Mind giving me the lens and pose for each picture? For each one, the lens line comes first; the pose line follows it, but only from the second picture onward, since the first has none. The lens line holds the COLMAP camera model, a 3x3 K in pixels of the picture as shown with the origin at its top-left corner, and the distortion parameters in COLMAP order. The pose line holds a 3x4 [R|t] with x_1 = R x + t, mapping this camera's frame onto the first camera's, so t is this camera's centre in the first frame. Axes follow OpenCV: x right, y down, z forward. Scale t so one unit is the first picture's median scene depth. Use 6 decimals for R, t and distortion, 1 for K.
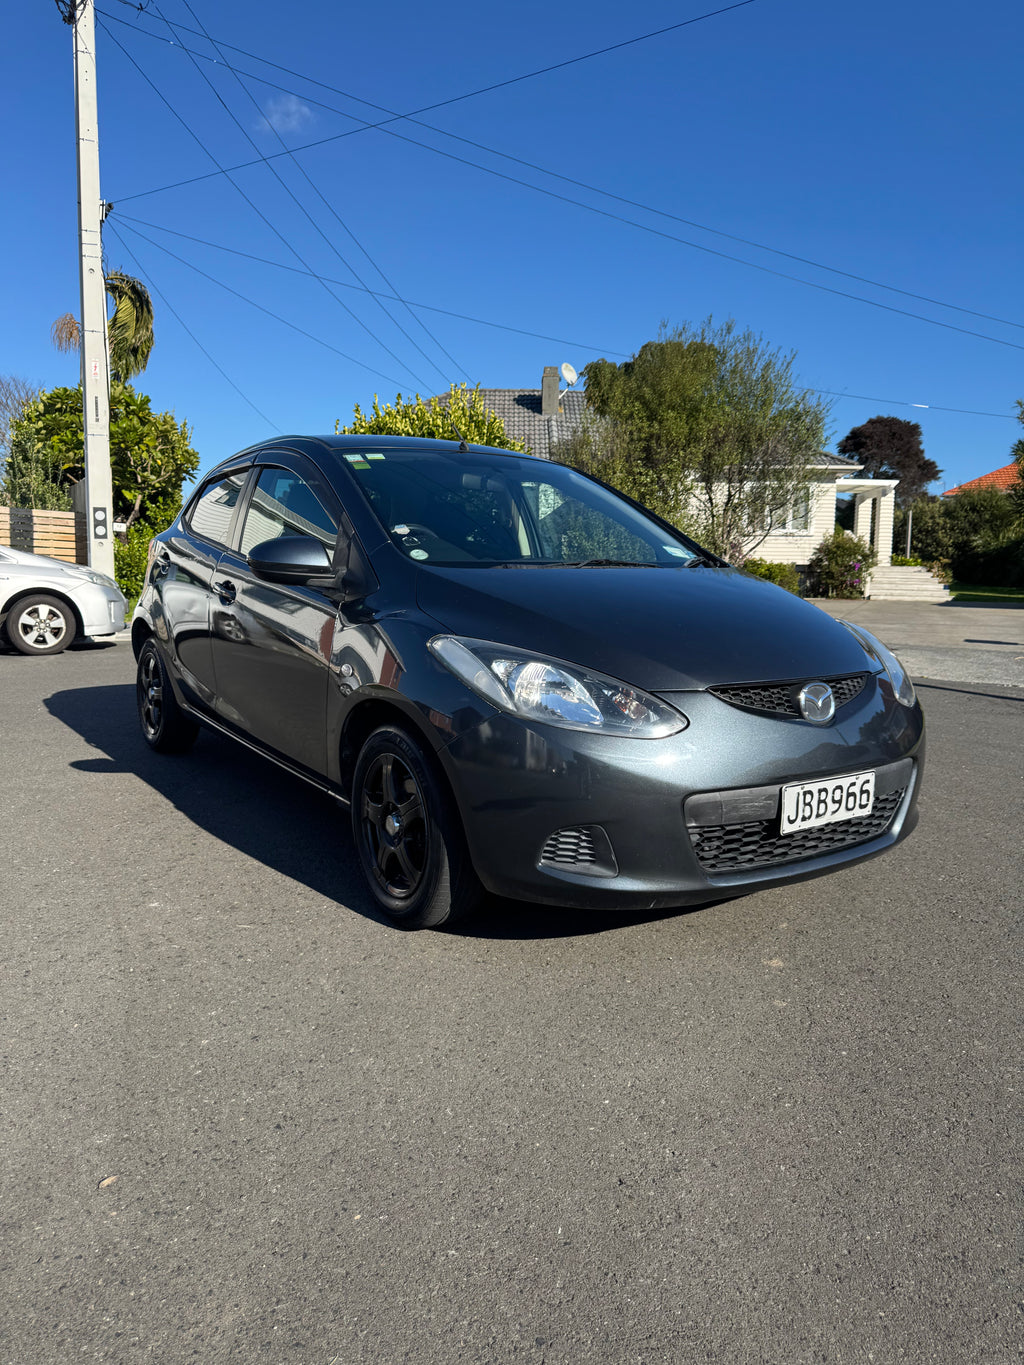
lens RADIAL K [[971.0, 0, 512.7], [0, 971.0, 682.5], [0, 0, 1]] dist [0.048952, -0.108600]
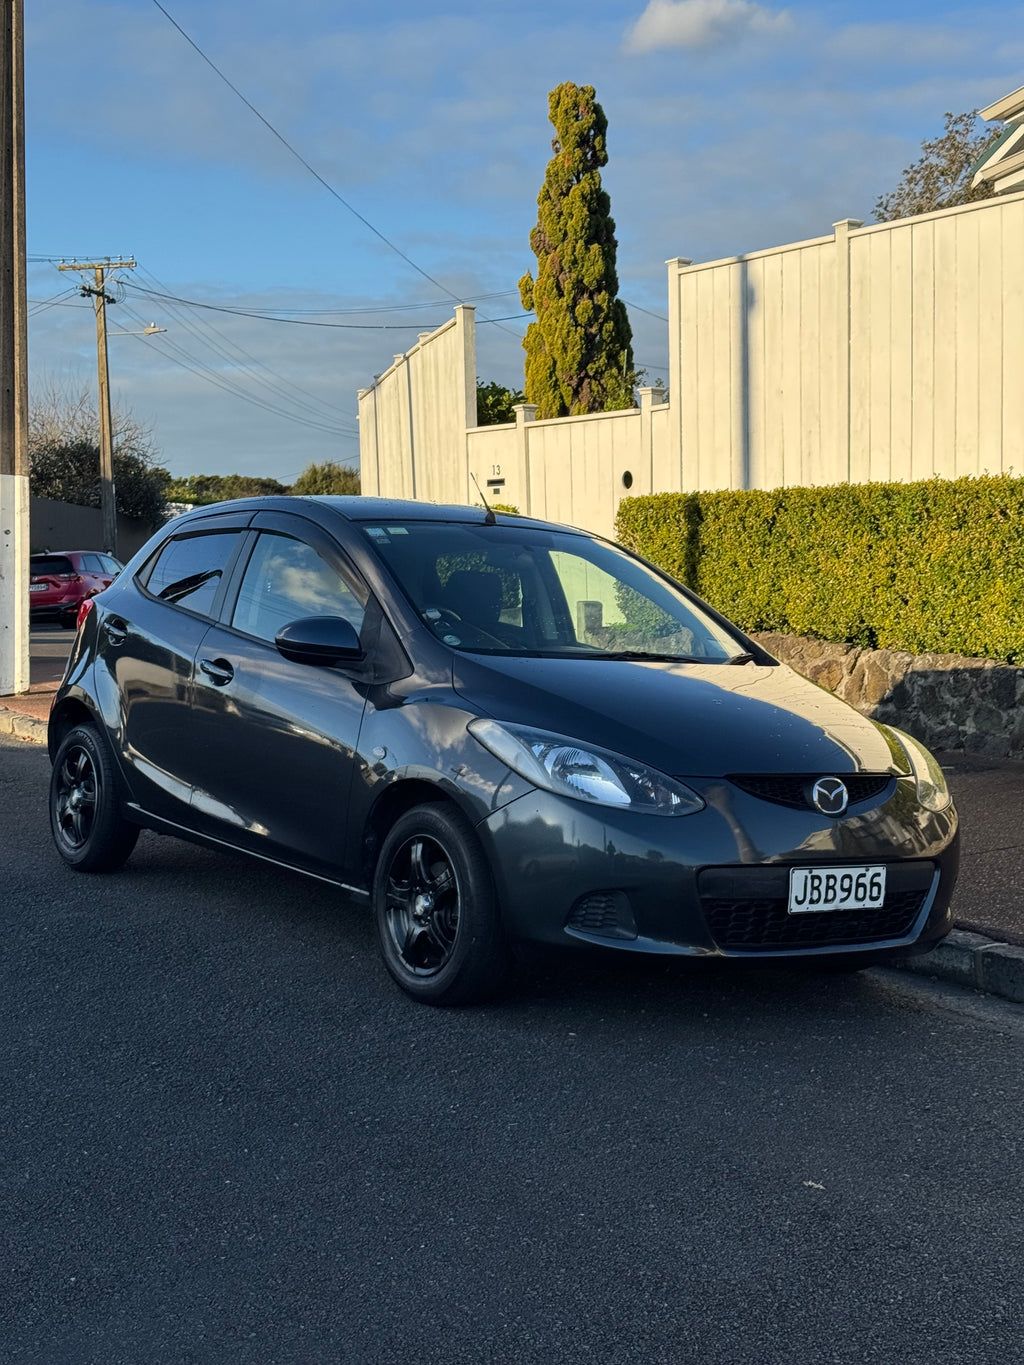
lens RADIAL K [[1947.0, 0, 512.0], [0, 1947.0, 682.5], [0, 0, 1]] dist [0.004426, 0.026726]
pose [[0.999092, 0.041400, 0.010083, -0.053142], [-0.040227, 0.994451, -0.097208, 0.097217], [-0.014052, 0.096714, 0.995213, -0.940088]]
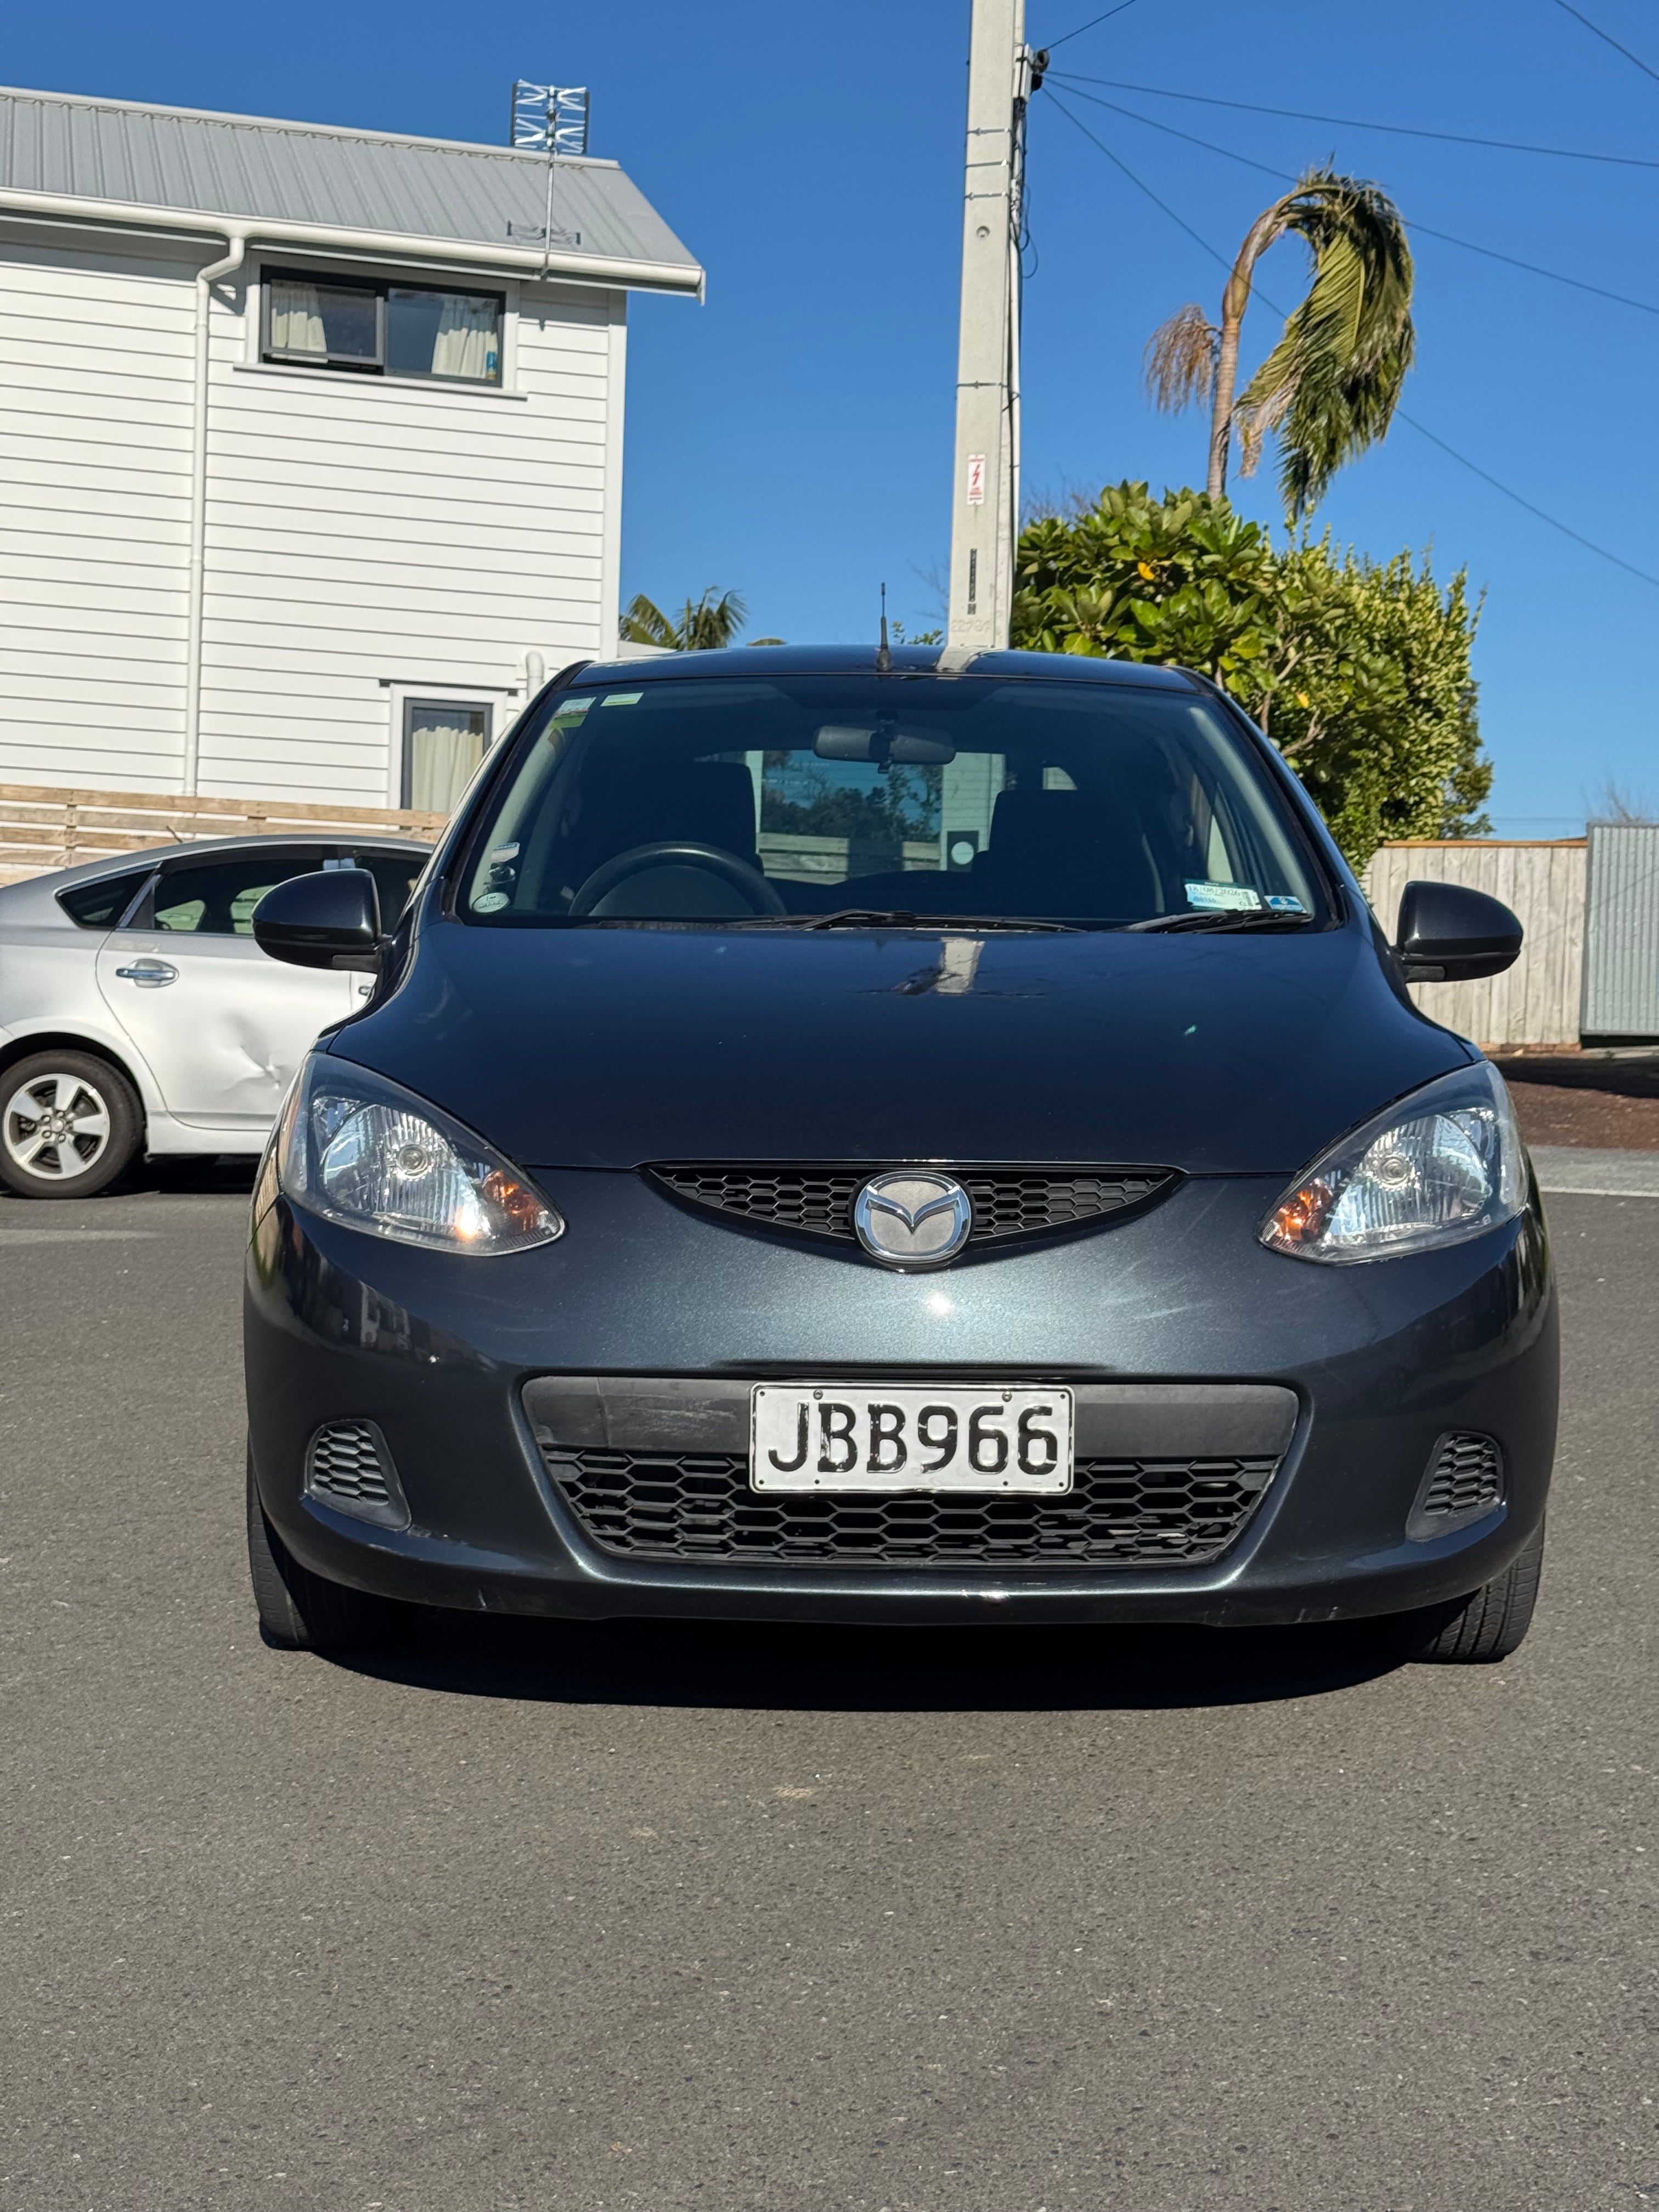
lens RADIAL K [[3100.8, 0, 815.2], [0, 3100.8, 1102.7], [0, 0, 1]] dist [0.130268, -0.173776]
pose [[0.827466, 0.023022, -0.561044, 0.884836], [-0.071958, 0.995269, -0.065288, 0.052661], [0.556886, 0.094396, 0.825208, -0.175573]]
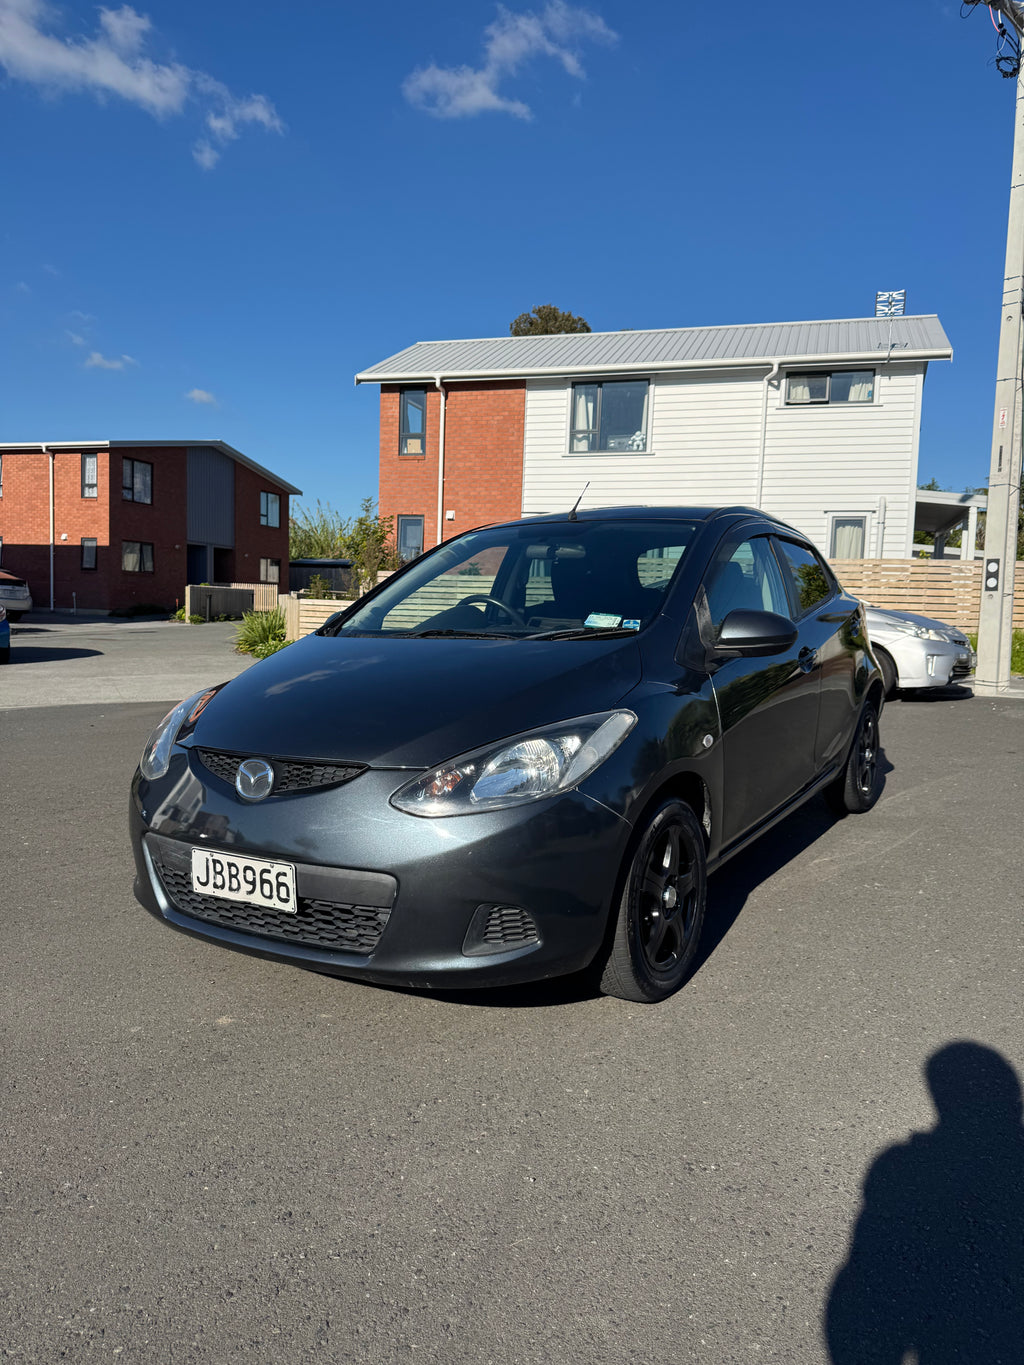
lens RADIAL K [[975.1, 0, 510.5], [0, 975.1, 678.9], [0, 0, 1]] dist [0.020213, -0.034006]
pose [[0.406976, 0.056011, -0.911720, 1.094589], [-0.101578, 0.994703, 0.015766, -0.103366], [0.907773, 0.086194, 0.410510, 0.669997]]
